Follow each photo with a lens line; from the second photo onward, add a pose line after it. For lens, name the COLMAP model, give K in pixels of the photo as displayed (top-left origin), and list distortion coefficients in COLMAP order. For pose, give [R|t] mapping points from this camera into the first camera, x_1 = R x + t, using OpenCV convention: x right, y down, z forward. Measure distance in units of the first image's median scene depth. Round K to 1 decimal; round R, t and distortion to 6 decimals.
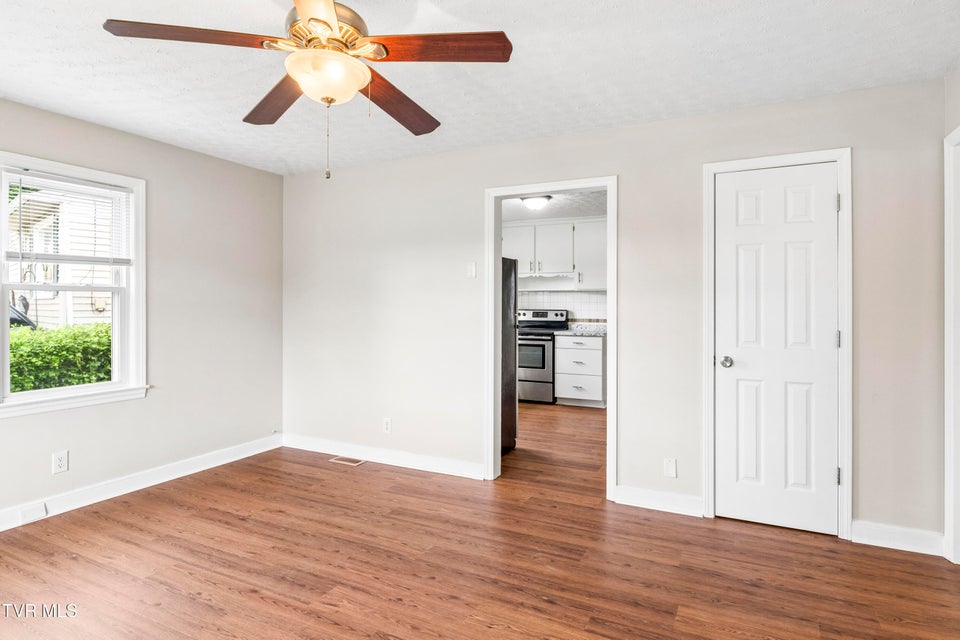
lens RADIAL K [[535.4, 0, 480.0], [0, 535.4, 320.0], [0, 0, 1]] dist [-0.000097, 0.000222]
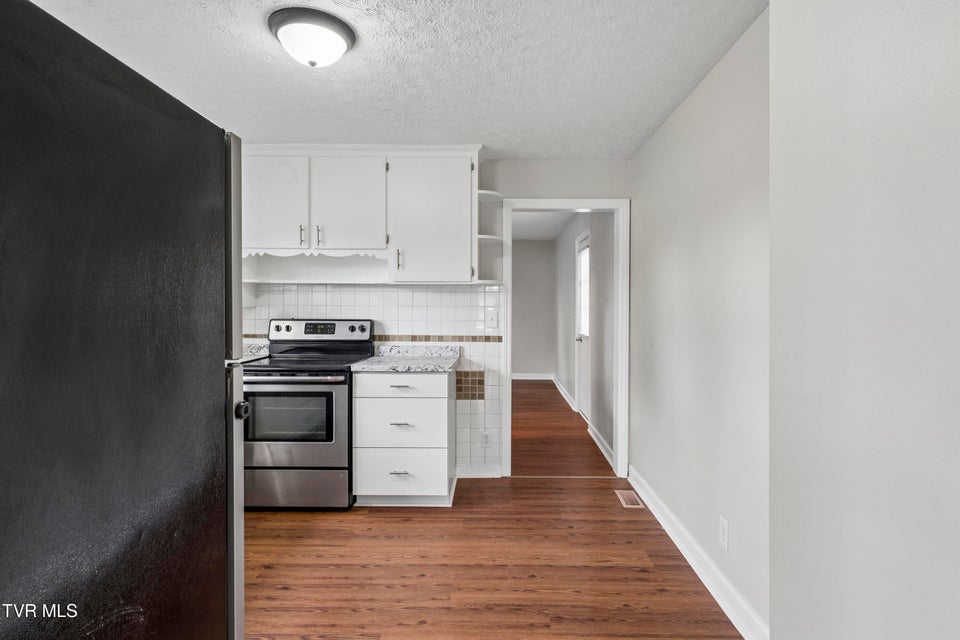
lens RADIAL K [[513.6, 0, 499.8], [0, 513.6, 310.8], [0, 0, 1]] dist [-0.000357, 0.000156]
pose [[0.896028, 0.001173, 0.443995, 0.047877], [0.007656, 0.999807, -0.018091, -0.017709], [-0.443931, 0.019610, 0.895847, 0.485810]]
